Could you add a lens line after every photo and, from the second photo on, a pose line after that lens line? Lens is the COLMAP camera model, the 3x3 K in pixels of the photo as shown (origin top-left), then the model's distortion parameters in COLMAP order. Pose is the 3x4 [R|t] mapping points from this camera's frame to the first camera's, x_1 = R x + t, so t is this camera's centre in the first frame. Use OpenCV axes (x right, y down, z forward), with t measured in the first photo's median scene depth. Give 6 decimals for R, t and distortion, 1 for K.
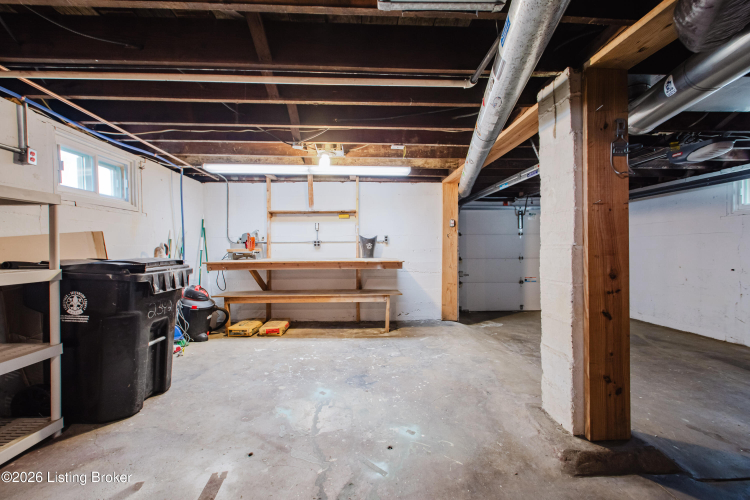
lens RADIAL K [[301.4, 0, 373.1], [0, 301.4, 249.5], [0, 0, 1]] dist [0.005581, -0.001972]
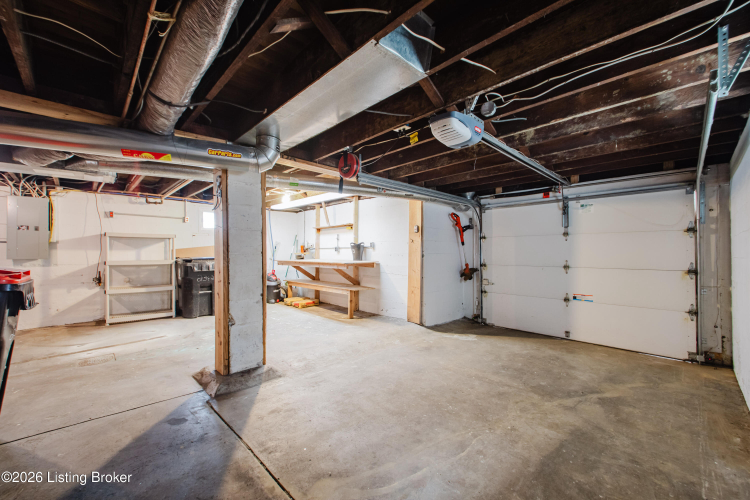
lens RADIAL K [[301.4, 0, 367.0], [0, 301.4, 251.5], [0, 0, 1]] dist [0.005581, -0.001972]
pose [[0.657528, 0.001015, -0.753430, 0.961867], [-0.003192, 0.999994, -0.001438, -0.008036], [0.753424, 0.003350, 0.657527, 0.198343]]
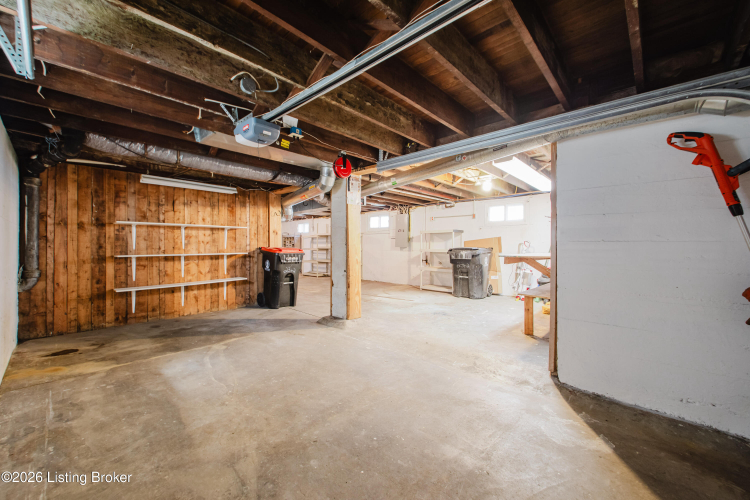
lens RADIAL K [[301.4, 0, 370.0], [0, 301.4, 247.2], [0, 0, 1]] dist [0.005581, -0.001972]
pose [[-0.711942, 0.004862, -0.702222, 0.933804], [-0.001649, 0.999962, 0.008596, 0.003361], [0.702237, 0.007278, -0.711906, 1.189150]]
